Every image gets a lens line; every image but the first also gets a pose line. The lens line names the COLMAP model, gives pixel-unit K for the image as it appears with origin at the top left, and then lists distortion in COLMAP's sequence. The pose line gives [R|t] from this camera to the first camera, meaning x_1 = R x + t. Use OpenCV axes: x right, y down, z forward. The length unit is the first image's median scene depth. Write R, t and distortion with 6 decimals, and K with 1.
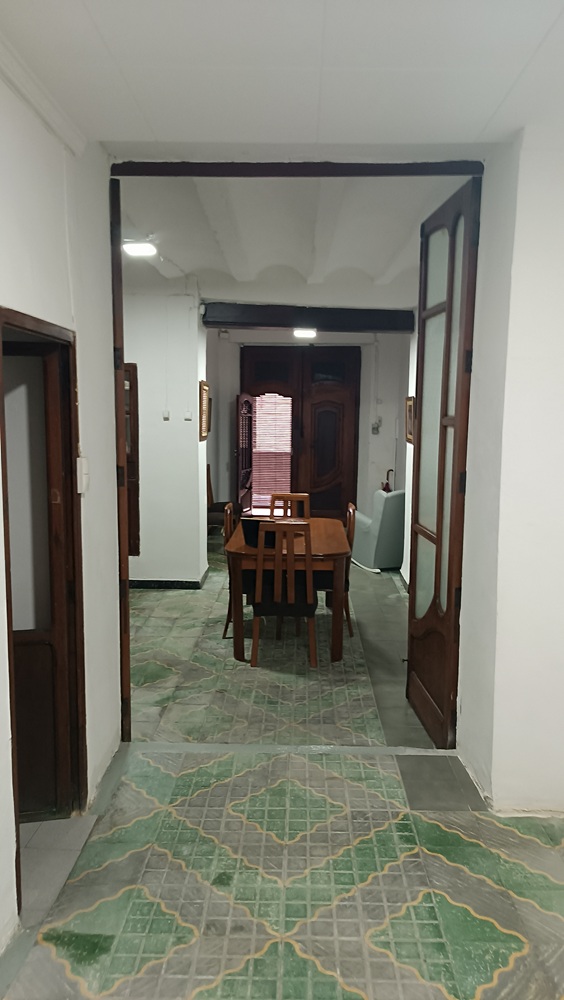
lens RADIAL K [[705.2, 0, 278.4], [0, 705.2, 502.5], [0, 0, 1]] dist [0.004641, -0.014531]
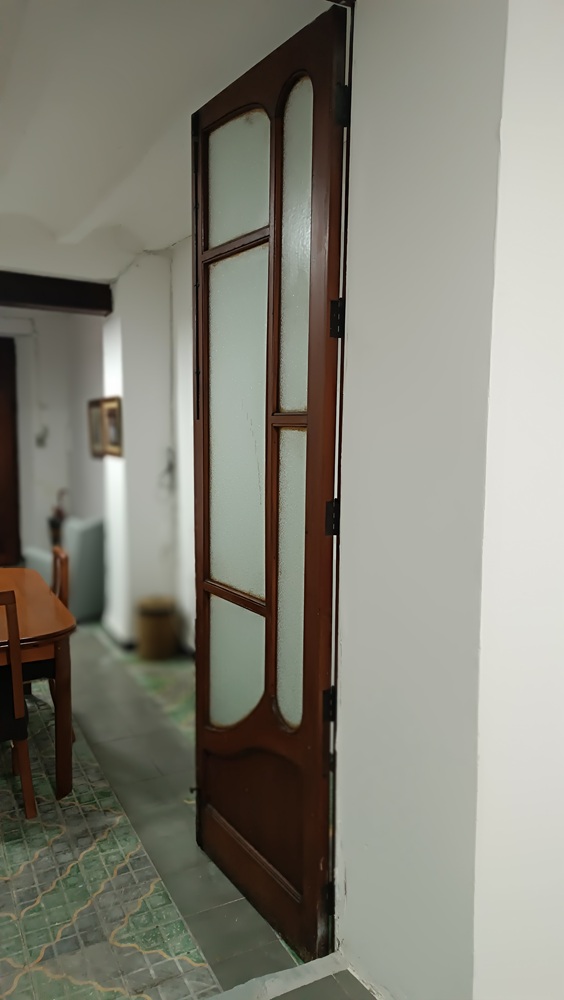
lens RADIAL K [[705.2, 0, 287.6], [0, 705.2, 500.1], [0, 0, 1]] dist [0.004641, -0.014531]
pose [[0.866041, -0.054825, 0.496958, -0.050944], [0.065189, 0.997867, -0.003519, -0.032101], [-0.495705, 0.035444, 0.867767, 0.351564]]
